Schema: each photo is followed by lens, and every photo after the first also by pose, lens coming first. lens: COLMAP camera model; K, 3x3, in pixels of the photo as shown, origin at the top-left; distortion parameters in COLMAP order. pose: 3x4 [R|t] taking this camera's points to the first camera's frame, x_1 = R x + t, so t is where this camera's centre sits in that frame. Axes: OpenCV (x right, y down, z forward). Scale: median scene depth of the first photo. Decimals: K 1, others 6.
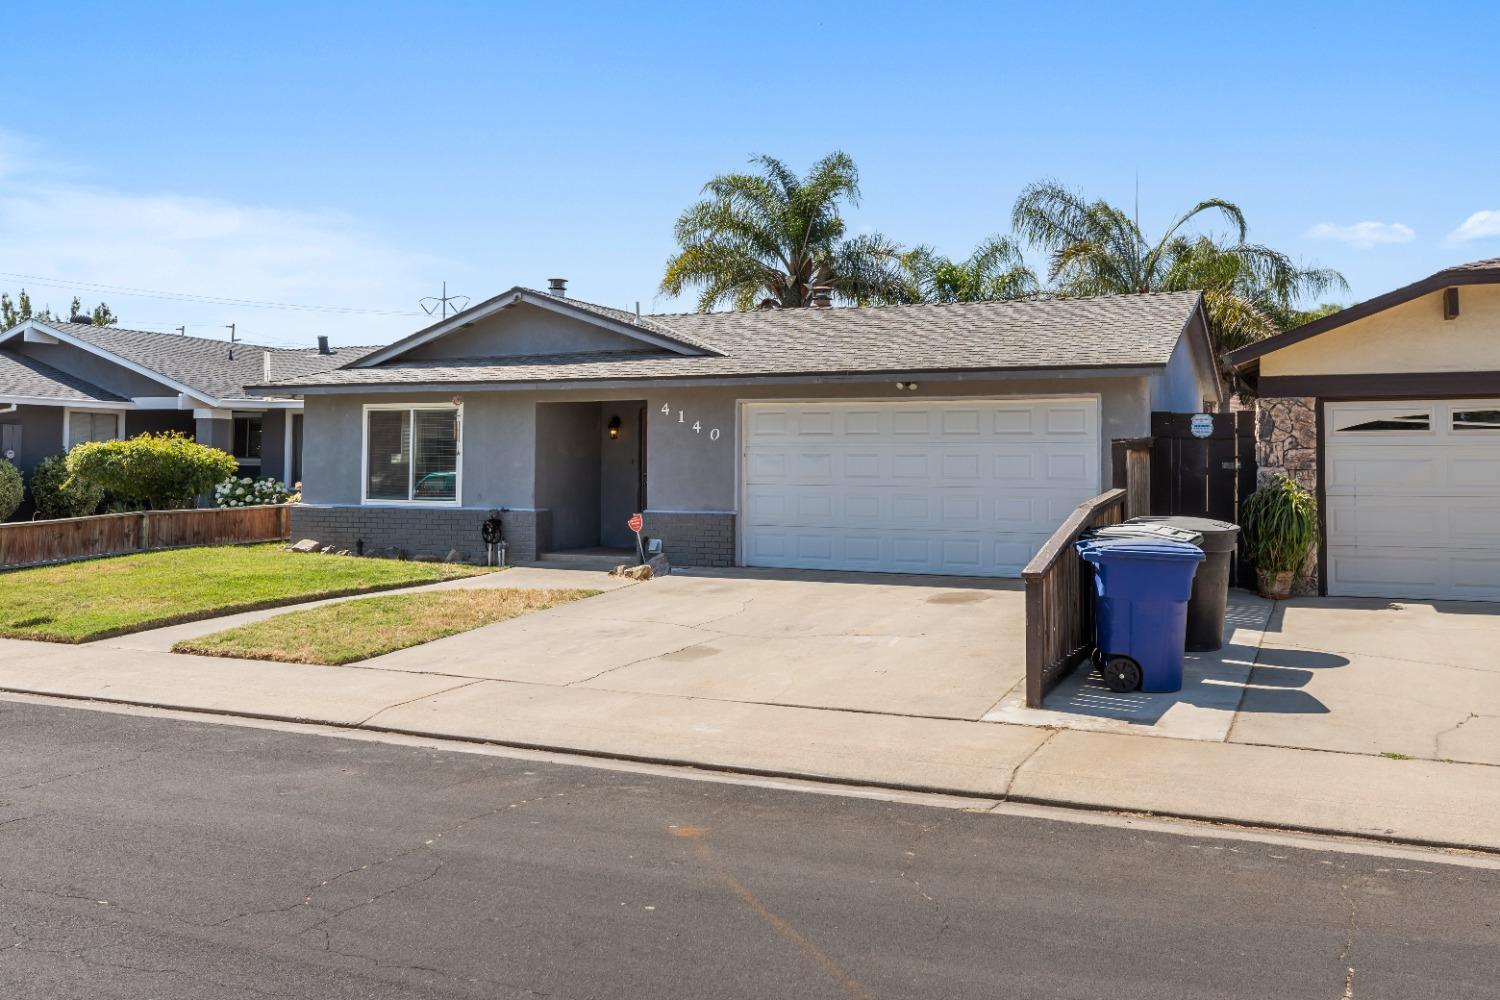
lens RADIAL K [[1284.9, 0, 740.3], [0, 1284.9, 486.4], [0, 0, 1]] dist [0.022947, 0.011601]
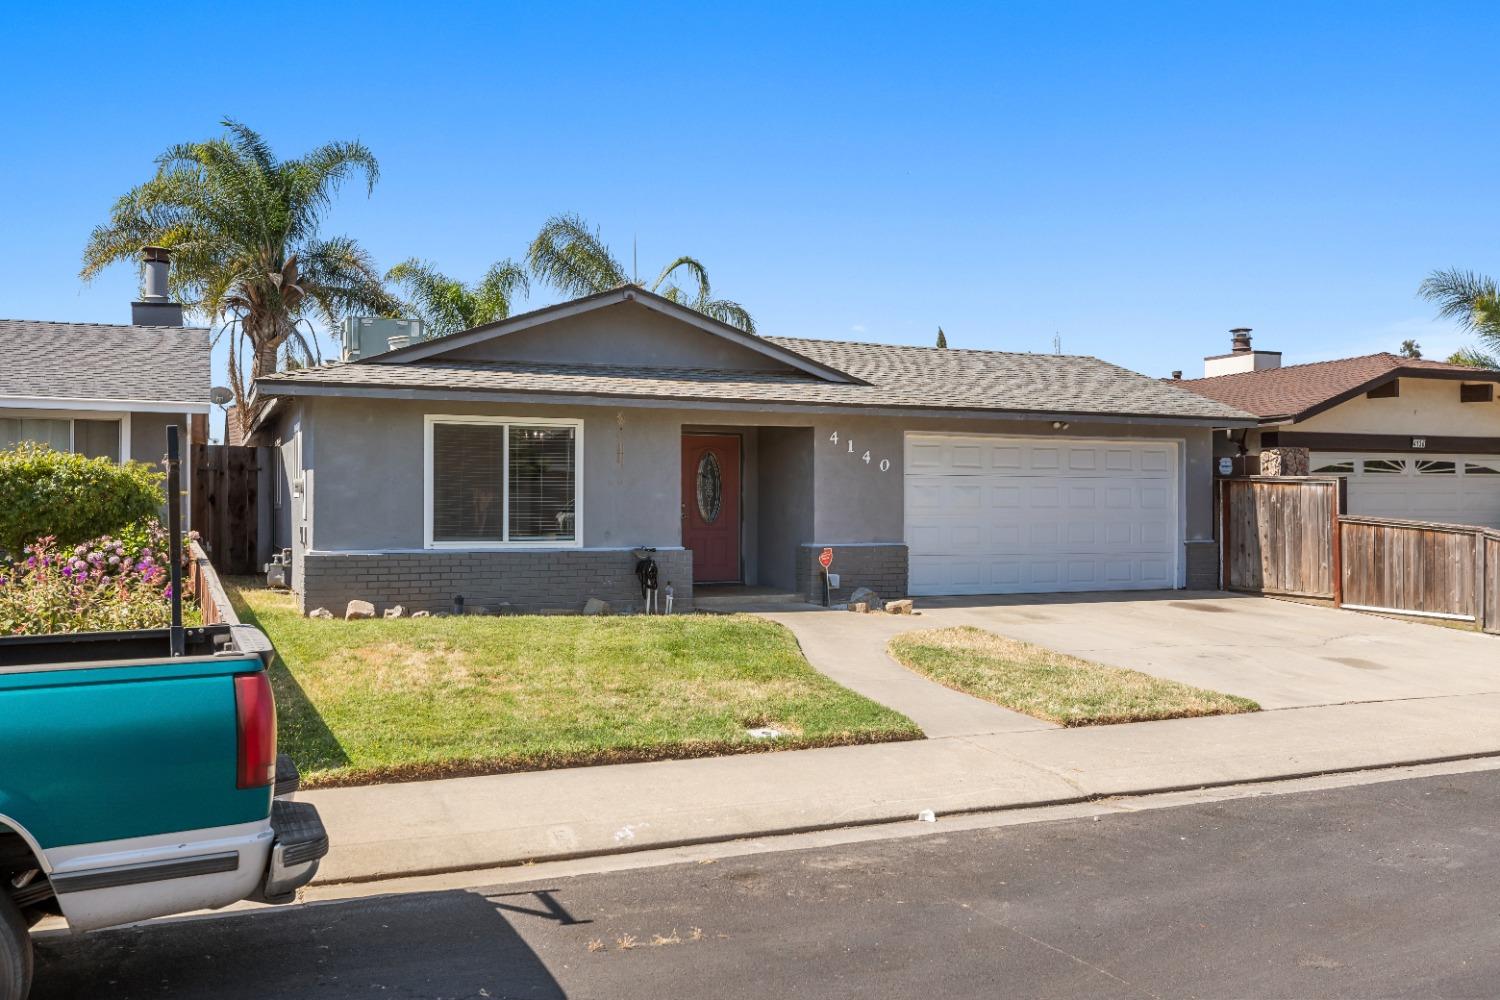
lens RADIAL K [[1284.9, 0, 740.0], [0, 1284.9, 506.7], [0, 0, 1]] dist [0.022947, 0.011601]
pose [[0.674372, -0.007014, 0.738359, -0.767479], [0.011011, 0.999939, -0.000558, -0.008573], [-0.738310, 0.008506, 0.674408, 0.388716]]
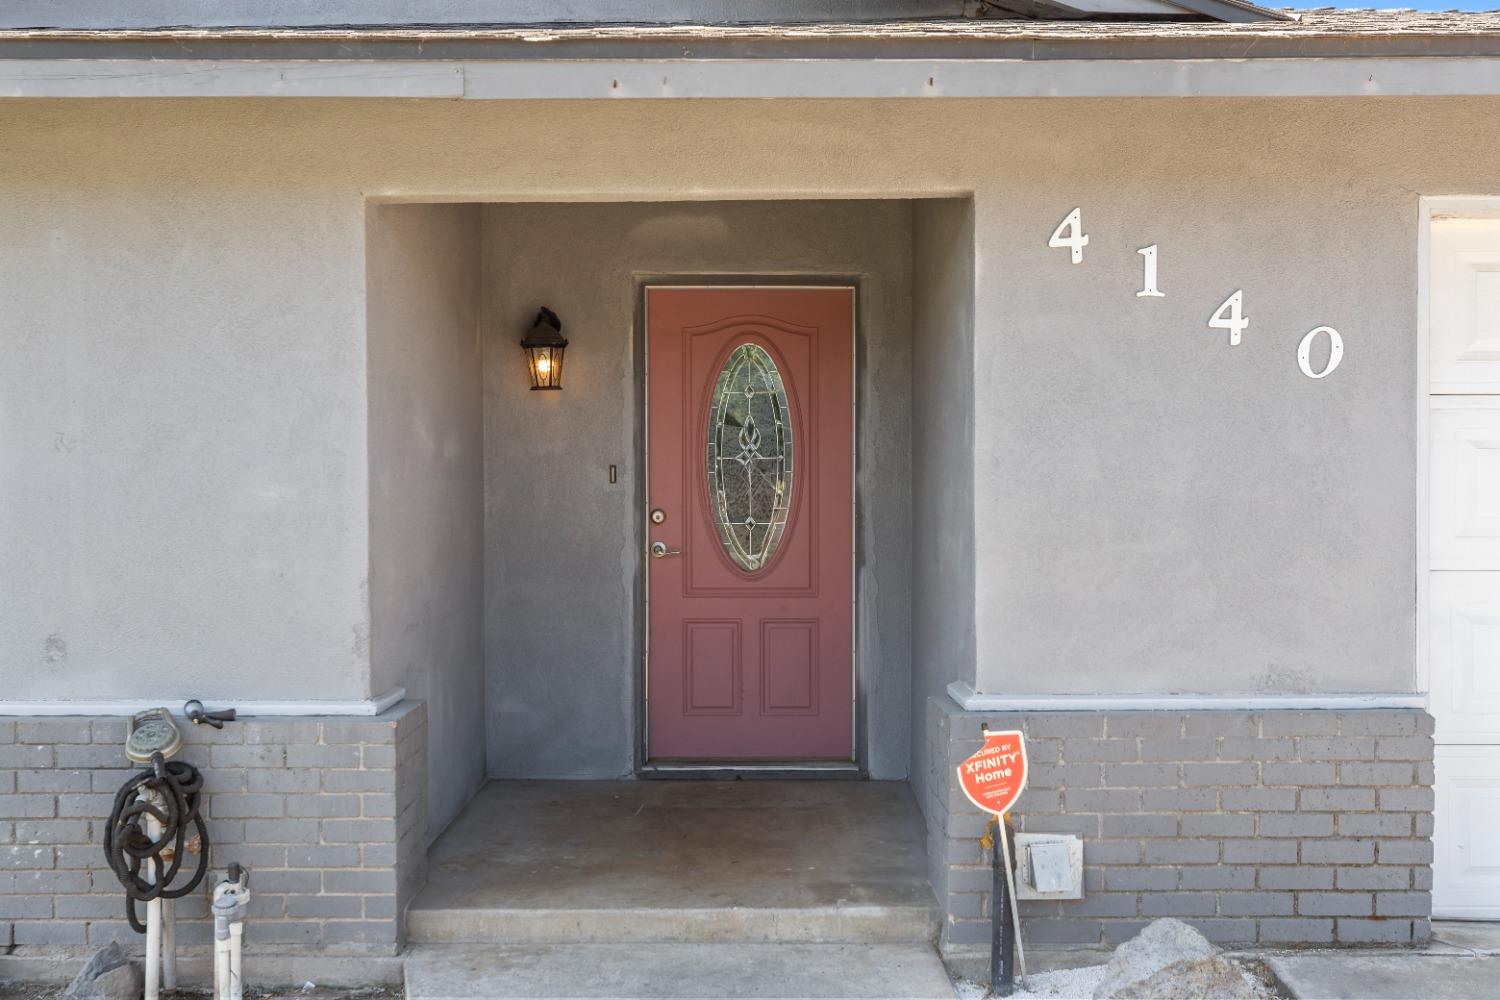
lens RADIAL K [[1464.0, 0, 748.6], [0, 1464.0, 504.5], [0, 0, 1]] dist [0.004275, 0.000000]
pose [[0.912409, -0.015492, 0.408985, -0.200610], [0.012248, 0.999869, 0.010550, -0.016694], [-0.409095, -0.004617, 0.912480, 0.753272]]
